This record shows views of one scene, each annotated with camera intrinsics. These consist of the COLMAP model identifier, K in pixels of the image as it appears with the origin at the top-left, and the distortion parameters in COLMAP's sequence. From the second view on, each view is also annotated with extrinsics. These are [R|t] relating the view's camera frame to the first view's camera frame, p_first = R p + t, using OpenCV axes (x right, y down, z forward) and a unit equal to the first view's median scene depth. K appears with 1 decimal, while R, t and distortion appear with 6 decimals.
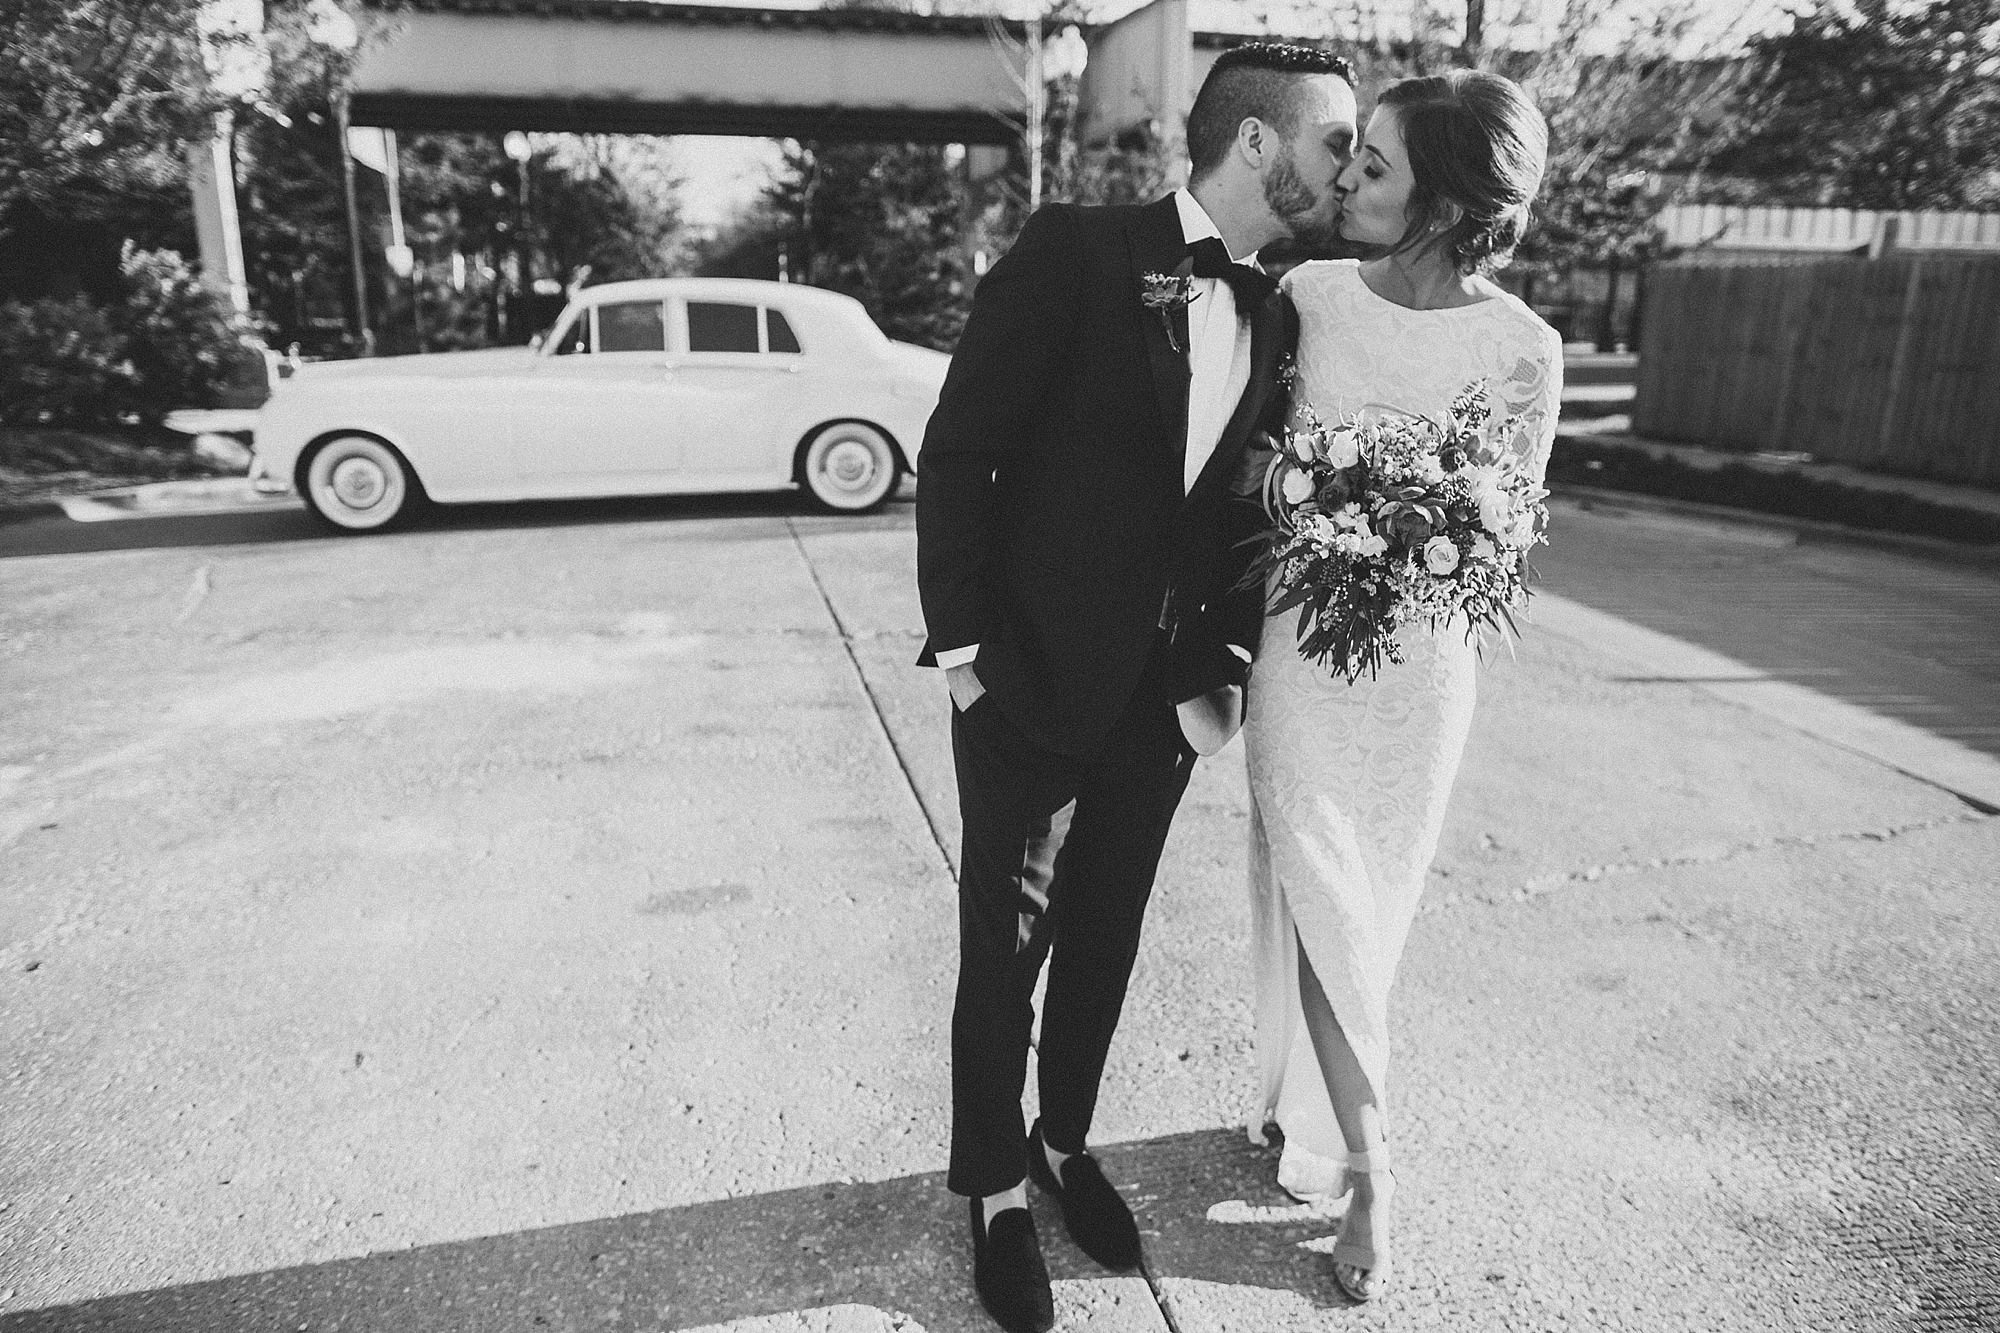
lens RADIAL K [[1358.9, 0, 1001.6], [0, 1358.9, 665.5], [0, 0, 1]] dist [-0.002467, 0.000325]
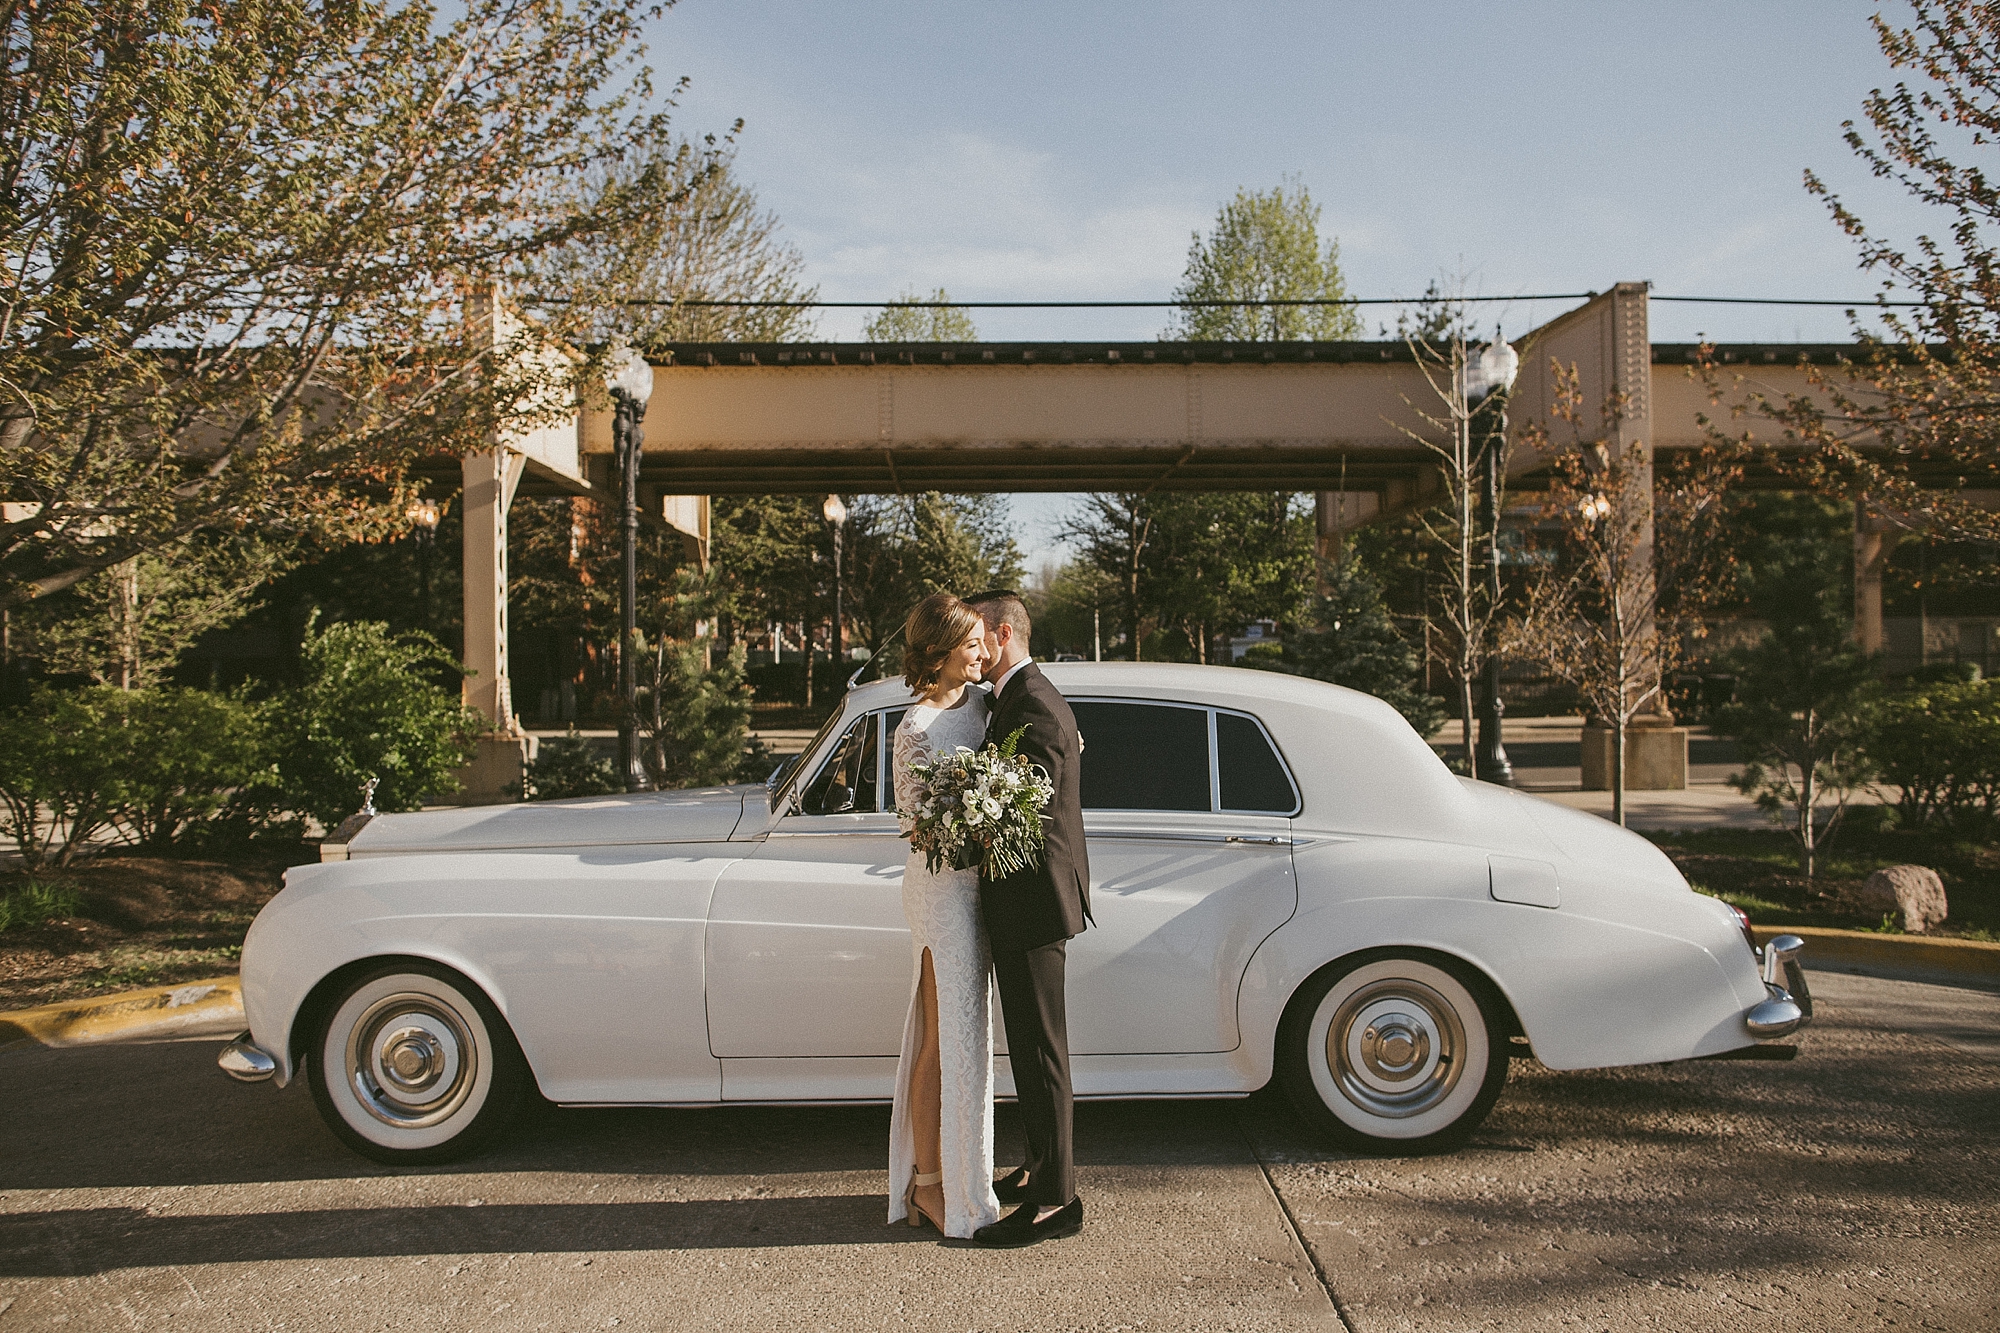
lens RADIAL K [[1358.9, 0, 1001.4], [0, 1358.9, 663.0], [0, 0, 1]] dist [-0.002467, 0.000325]
pose [[0.977315, -0.010337, -0.211537, -0.052363], [-0.044309, 0.966725, -0.251952, -0.054778], [0.207103, 0.255610, 0.944337, 0.182103]]
